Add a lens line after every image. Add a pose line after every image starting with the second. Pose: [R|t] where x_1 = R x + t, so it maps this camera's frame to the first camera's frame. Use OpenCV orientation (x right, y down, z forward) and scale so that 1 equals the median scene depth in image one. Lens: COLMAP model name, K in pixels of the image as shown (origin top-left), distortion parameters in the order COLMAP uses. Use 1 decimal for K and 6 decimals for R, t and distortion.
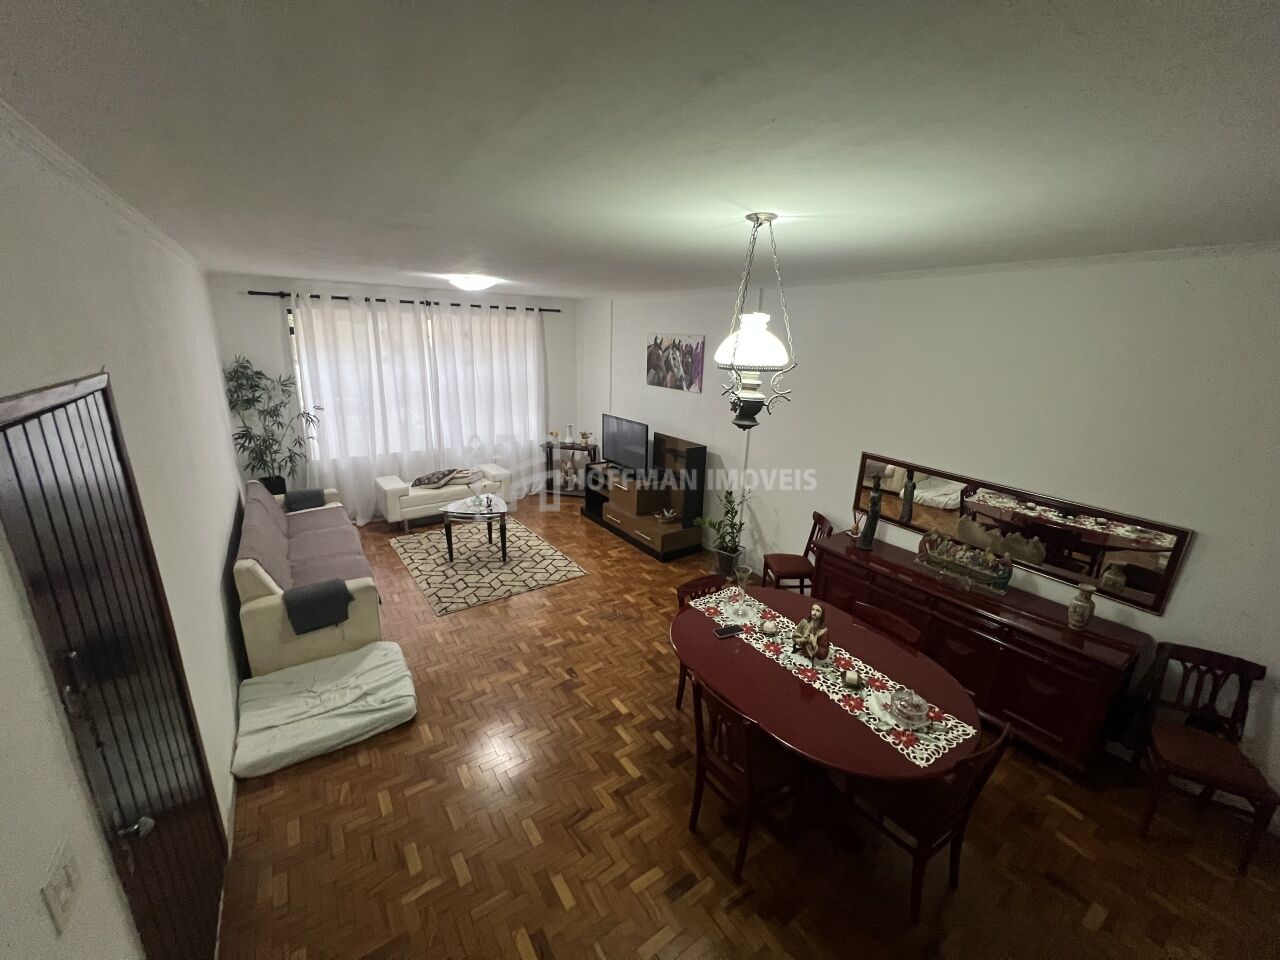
lens RADIAL K [[511.0, 0, 640.0], [0, 511.0, 480.0], [0, 0, 1]] dist [-0.003878, 0.000398]
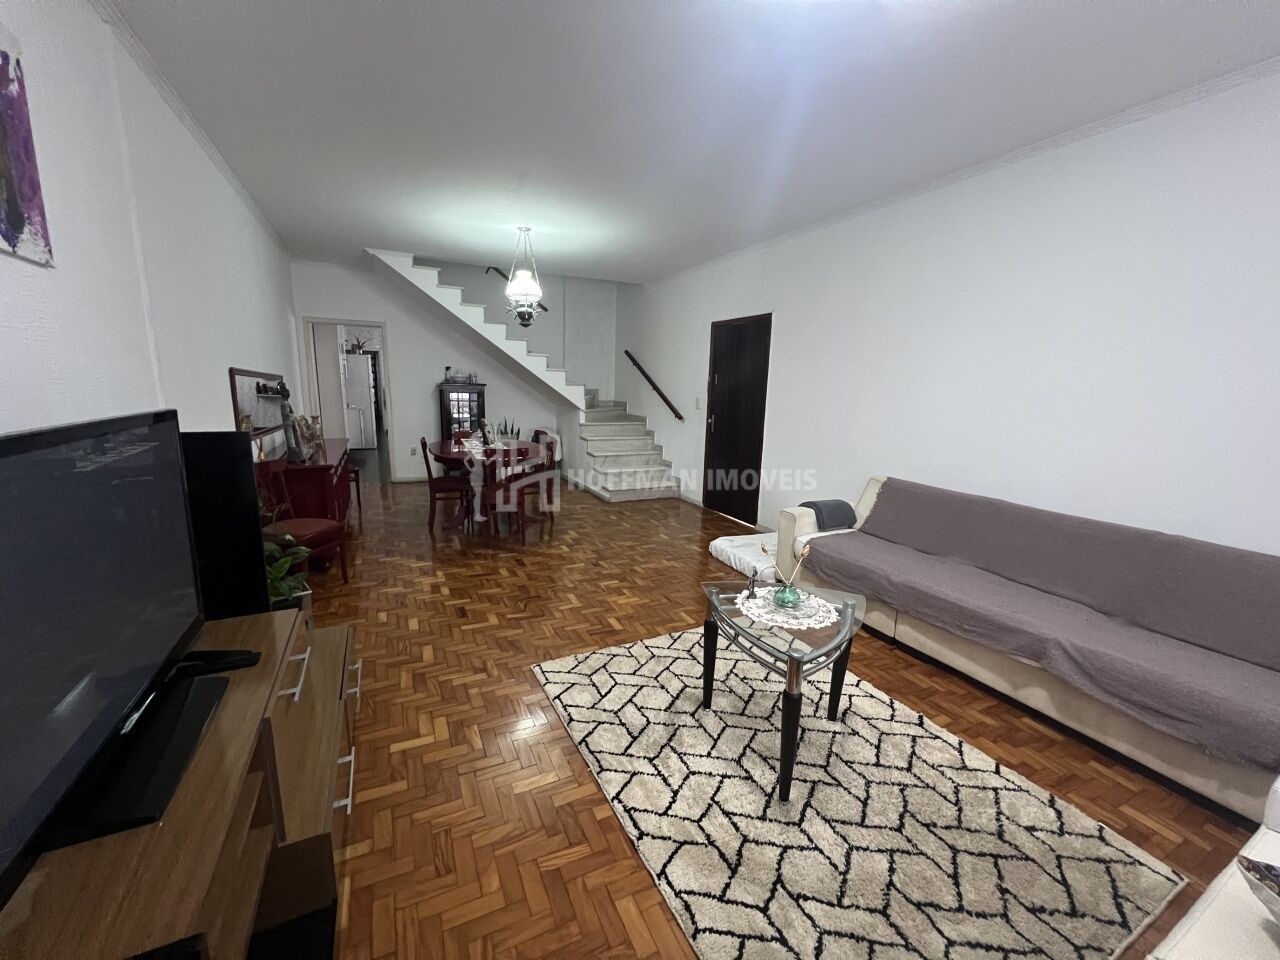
lens RADIAL K [[511.0, 0, 640.0], [0, 511.0, 480.0], [0, 0, 1]] dist [-0.003878, 0.000398]
pose [[-0.988980, -0.074789, 0.127771, -0.329916], [-0.010666, 0.896773, 0.442363, -0.265711], [-0.147666, 0.436125, -0.887688, 1.740847]]
